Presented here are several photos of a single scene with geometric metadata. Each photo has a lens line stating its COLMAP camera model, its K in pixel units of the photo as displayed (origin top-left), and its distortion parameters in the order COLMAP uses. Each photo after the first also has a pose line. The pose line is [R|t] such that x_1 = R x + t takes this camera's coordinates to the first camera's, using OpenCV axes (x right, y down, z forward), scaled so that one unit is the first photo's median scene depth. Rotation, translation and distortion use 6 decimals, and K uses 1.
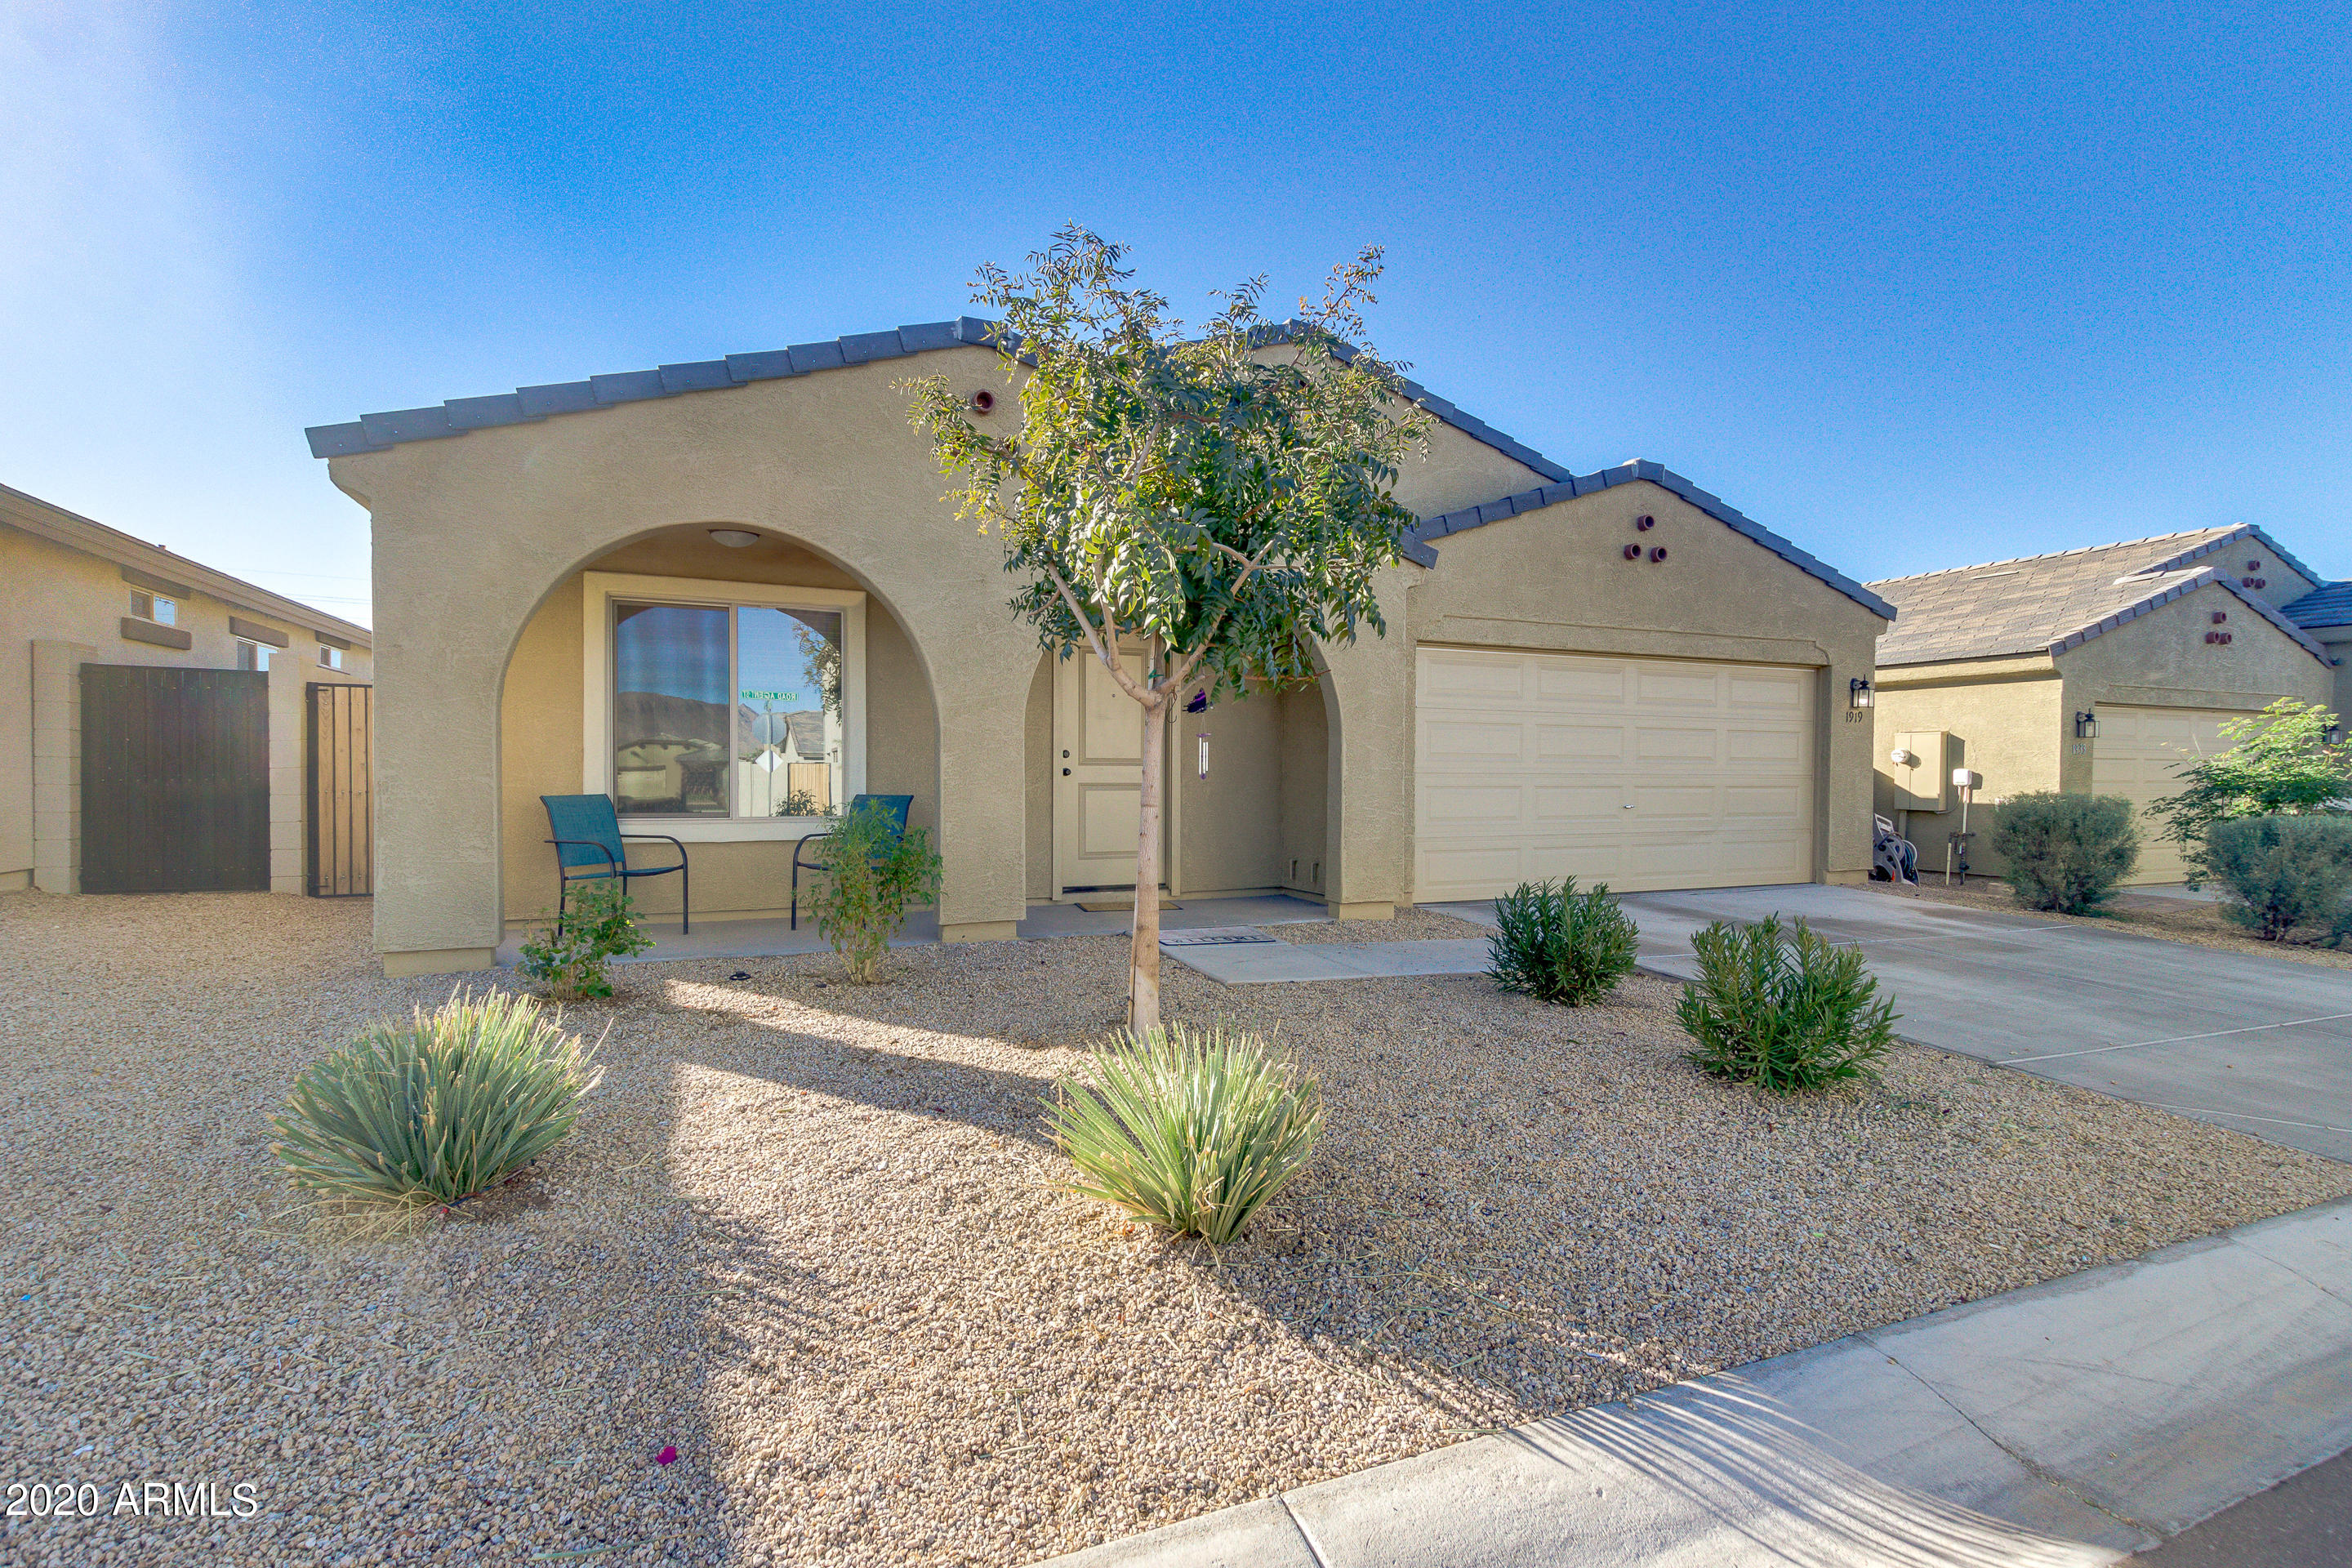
lens RADIAL K [[1095.4, 0, 1177.4], [0, 1095.4, 786.9], [0, 0, 1]] dist [0.009798, -0.004279]
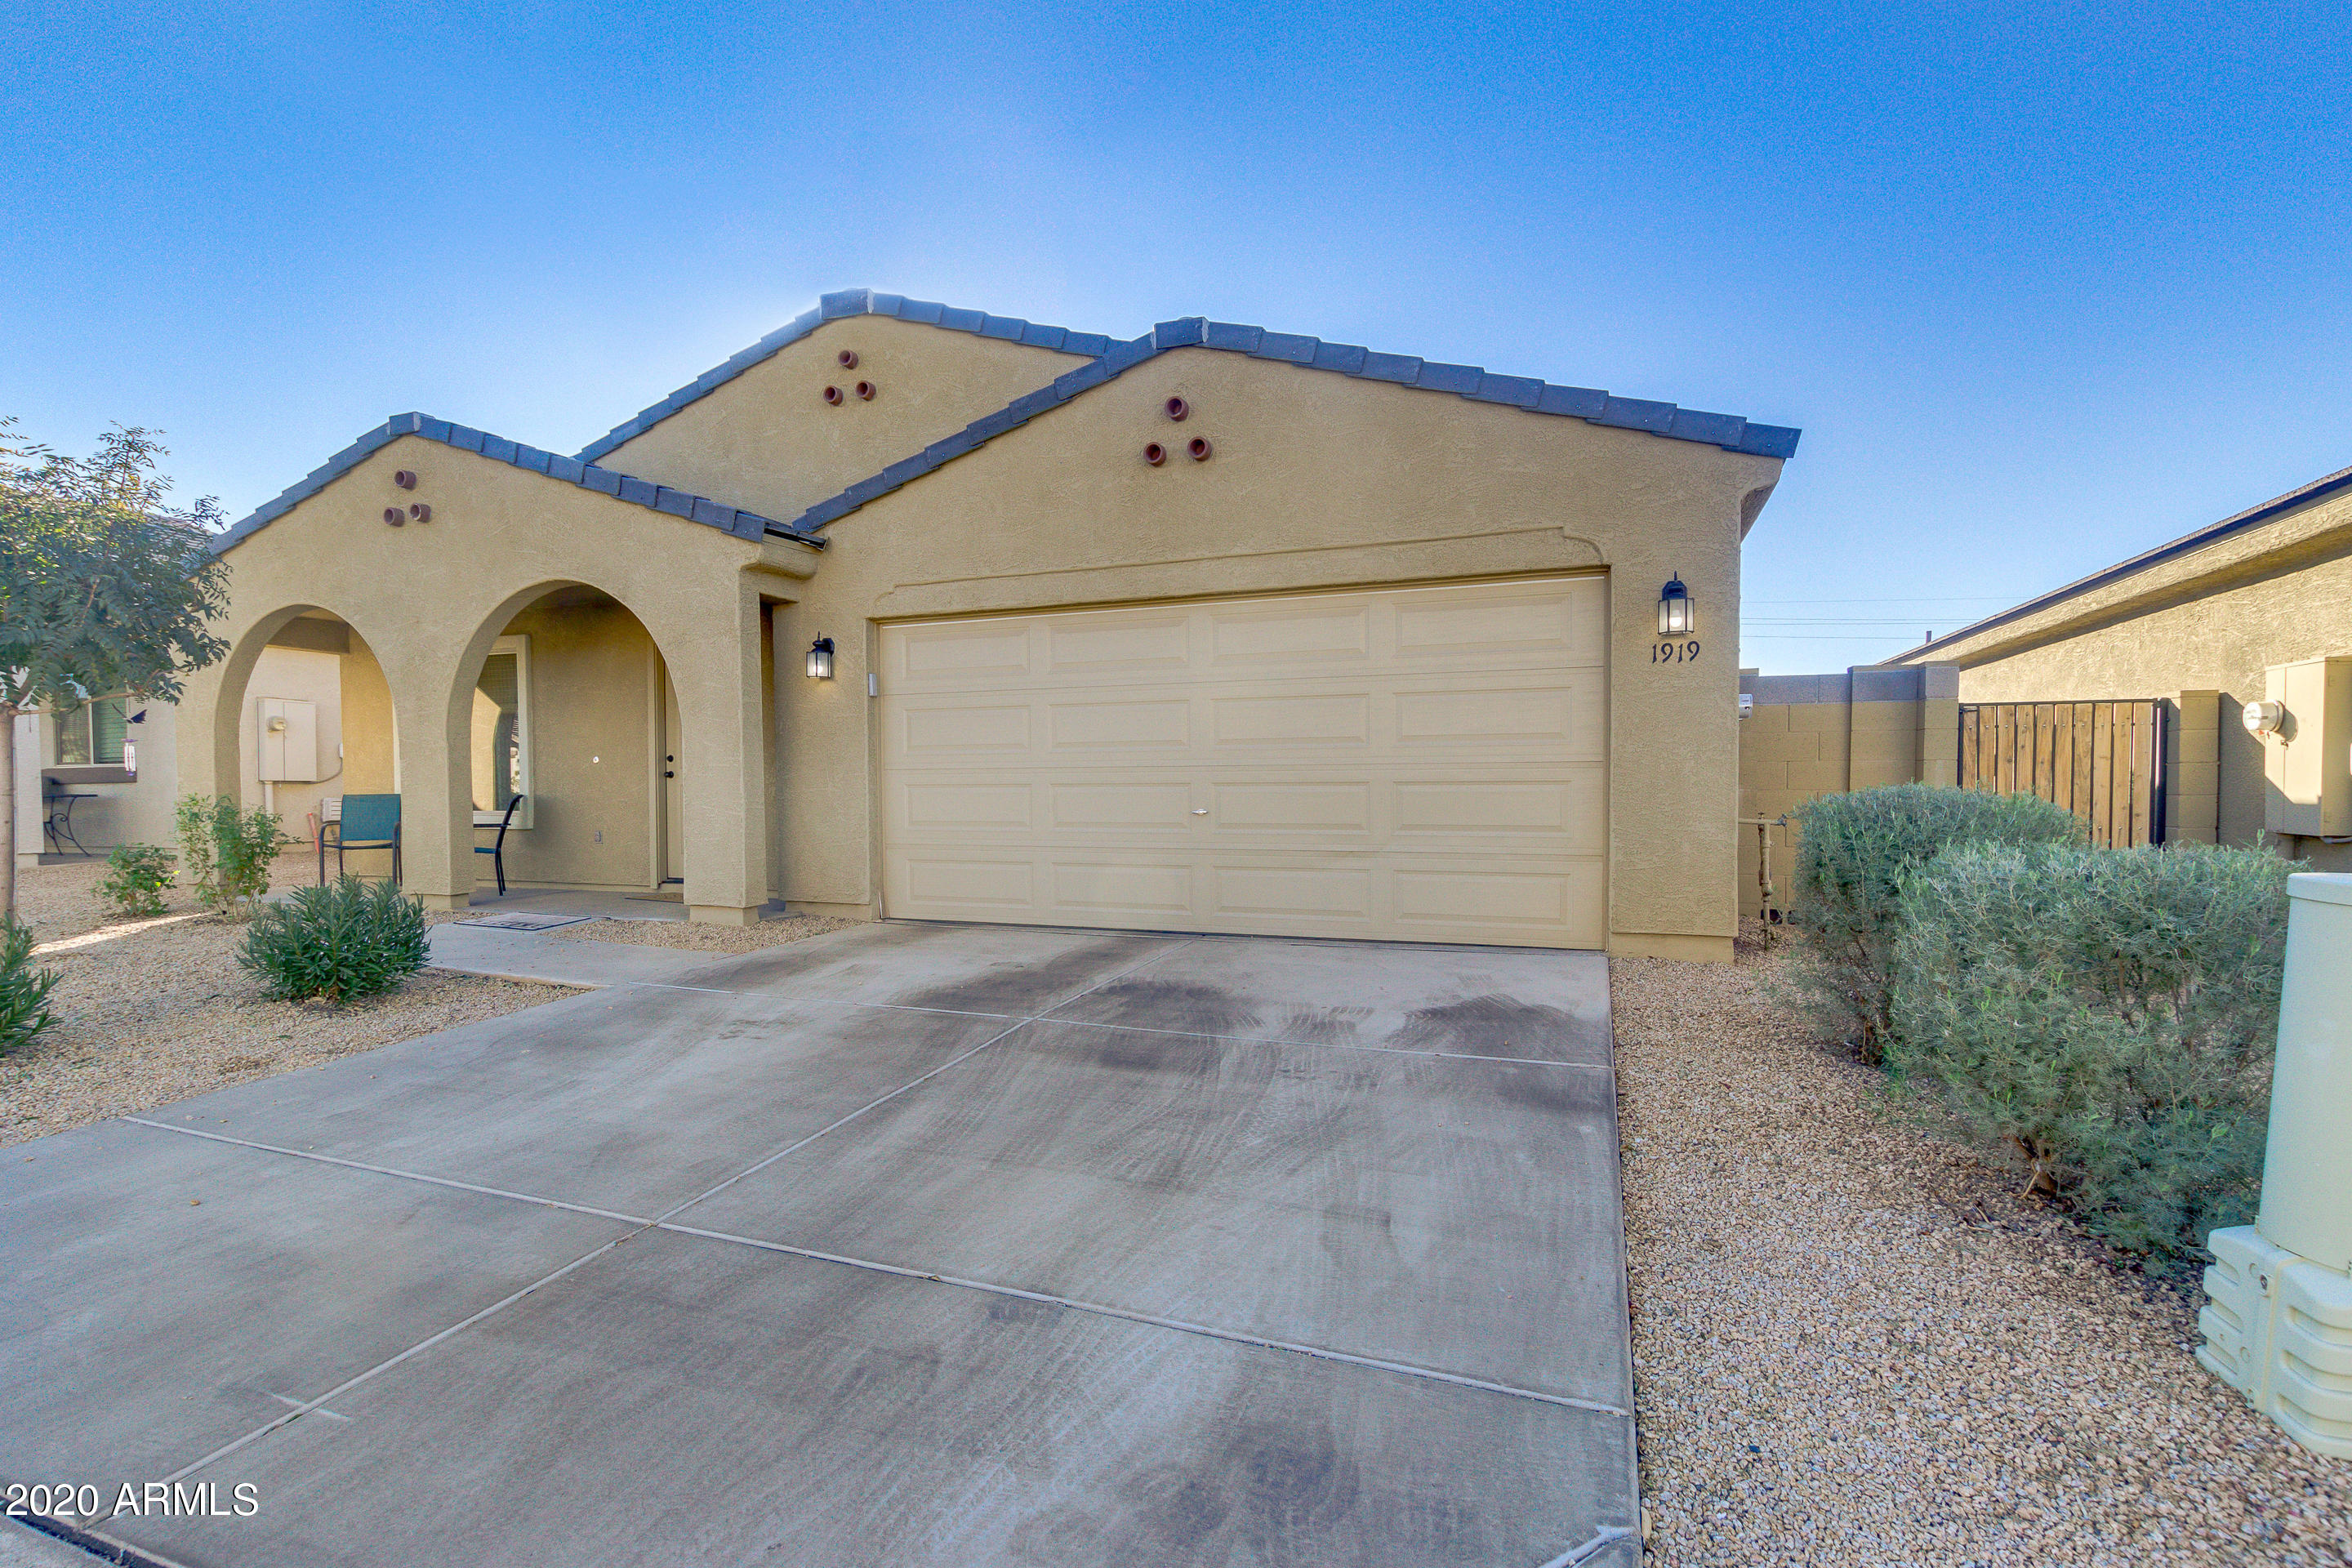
lens RADIAL K [[1113.3, 0, 1165.5], [0, 1113.3, 817.9], [0, 0, 1]] dist [-0.001554, 0.000545]
pose [[0.711068, 0.010754, -0.703041, 0.909500], [-0.000611, 0.999892, 0.014676, 0.011573], [0.703123, -0.010006, 0.710997, 0.475493]]
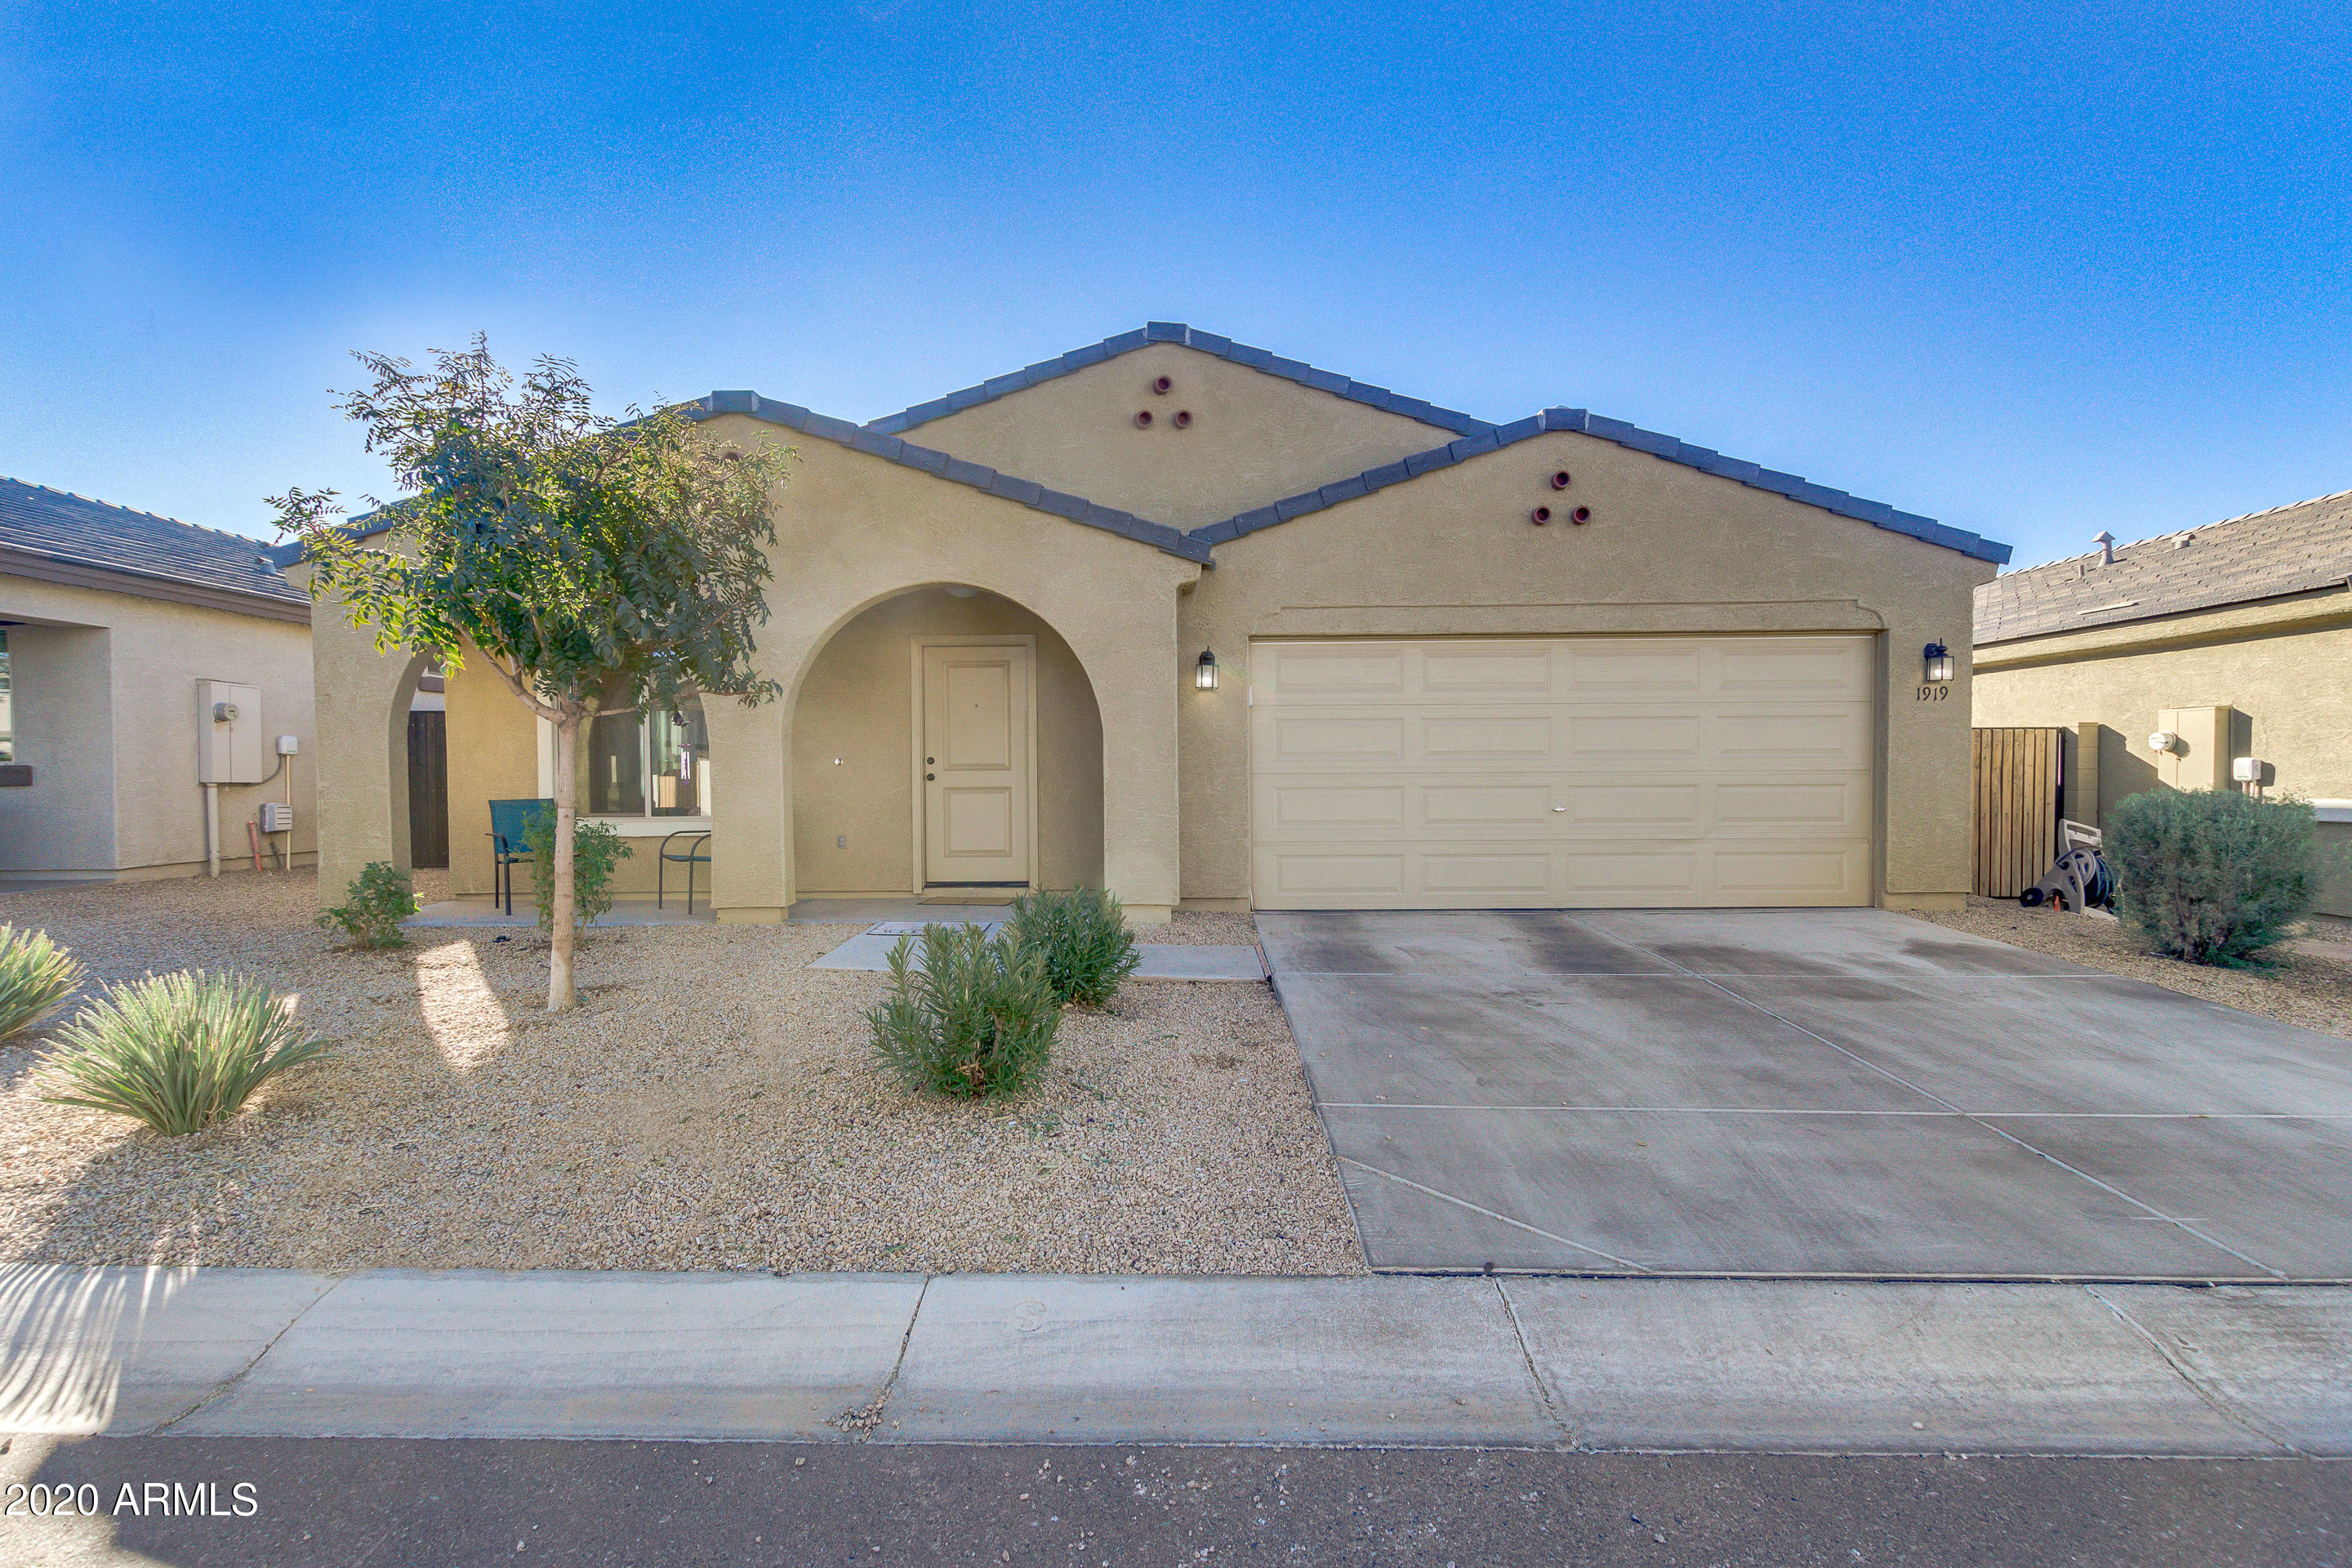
lens RADIAL K [[1093.7, 0, 1164.7], [0, 1093.7, 804.8], [0, 0, 1]] dist [0.003436, -0.001535]
pose [[0.910840, -0.001175, -0.412757, 0.488622], [0.006400, 0.999916, 0.011277, 0.002666], [0.412709, -0.012913, 0.910771, 0.084292]]
